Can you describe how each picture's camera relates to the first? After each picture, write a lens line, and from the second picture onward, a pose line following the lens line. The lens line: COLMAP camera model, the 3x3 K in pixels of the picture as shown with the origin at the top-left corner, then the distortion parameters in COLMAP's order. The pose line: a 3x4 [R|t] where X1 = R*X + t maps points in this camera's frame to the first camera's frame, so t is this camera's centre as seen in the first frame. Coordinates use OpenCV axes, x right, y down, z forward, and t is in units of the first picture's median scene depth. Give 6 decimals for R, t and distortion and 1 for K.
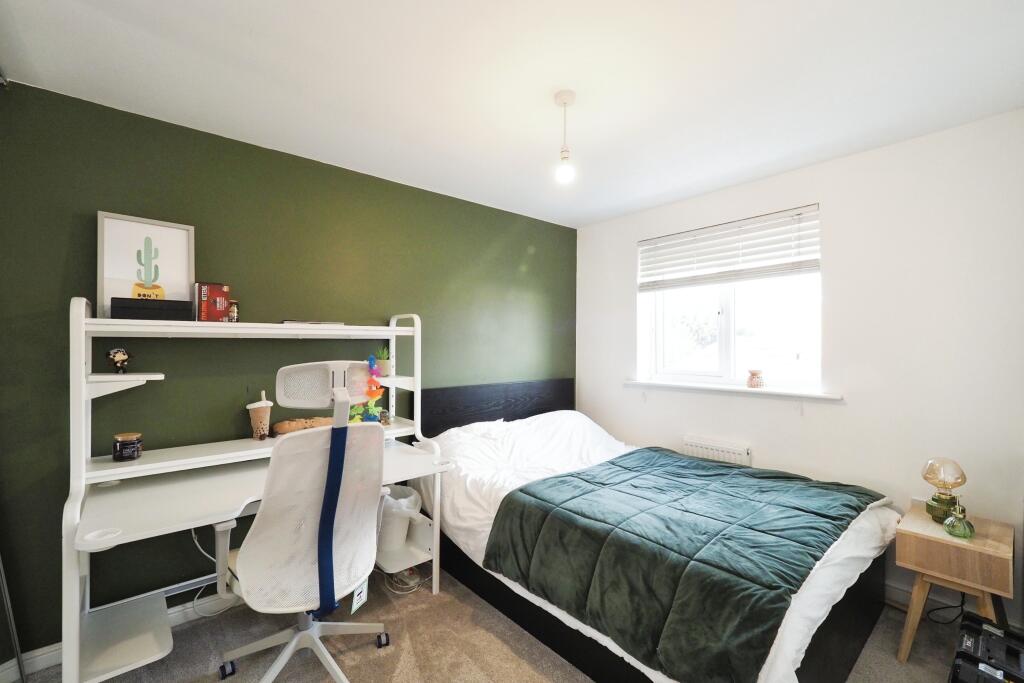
lens RADIAL K [[424.3, 0, 511.9], [0, 424.3, 353.0], [0, 0, 1]] dist [-0.000393, -0.000011]
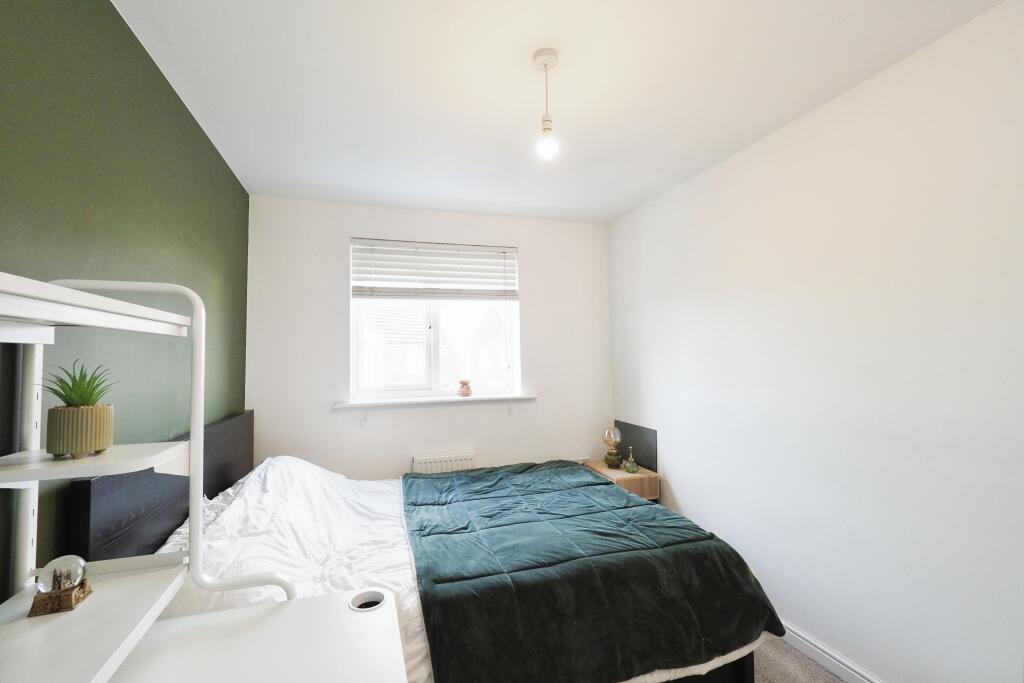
lens RADIAL K [[412.1, 0, 512.0], [0, 412.1, 341.5], [0, 0, 1]] dist [0.028897, 0.000017]
pose [[0.424982, 0.030269, 0.904696, -0.405427], [0.031321, 0.998351, -0.048115, -0.006311], [-0.904660, 0.048784, 0.423333, 0.479902]]
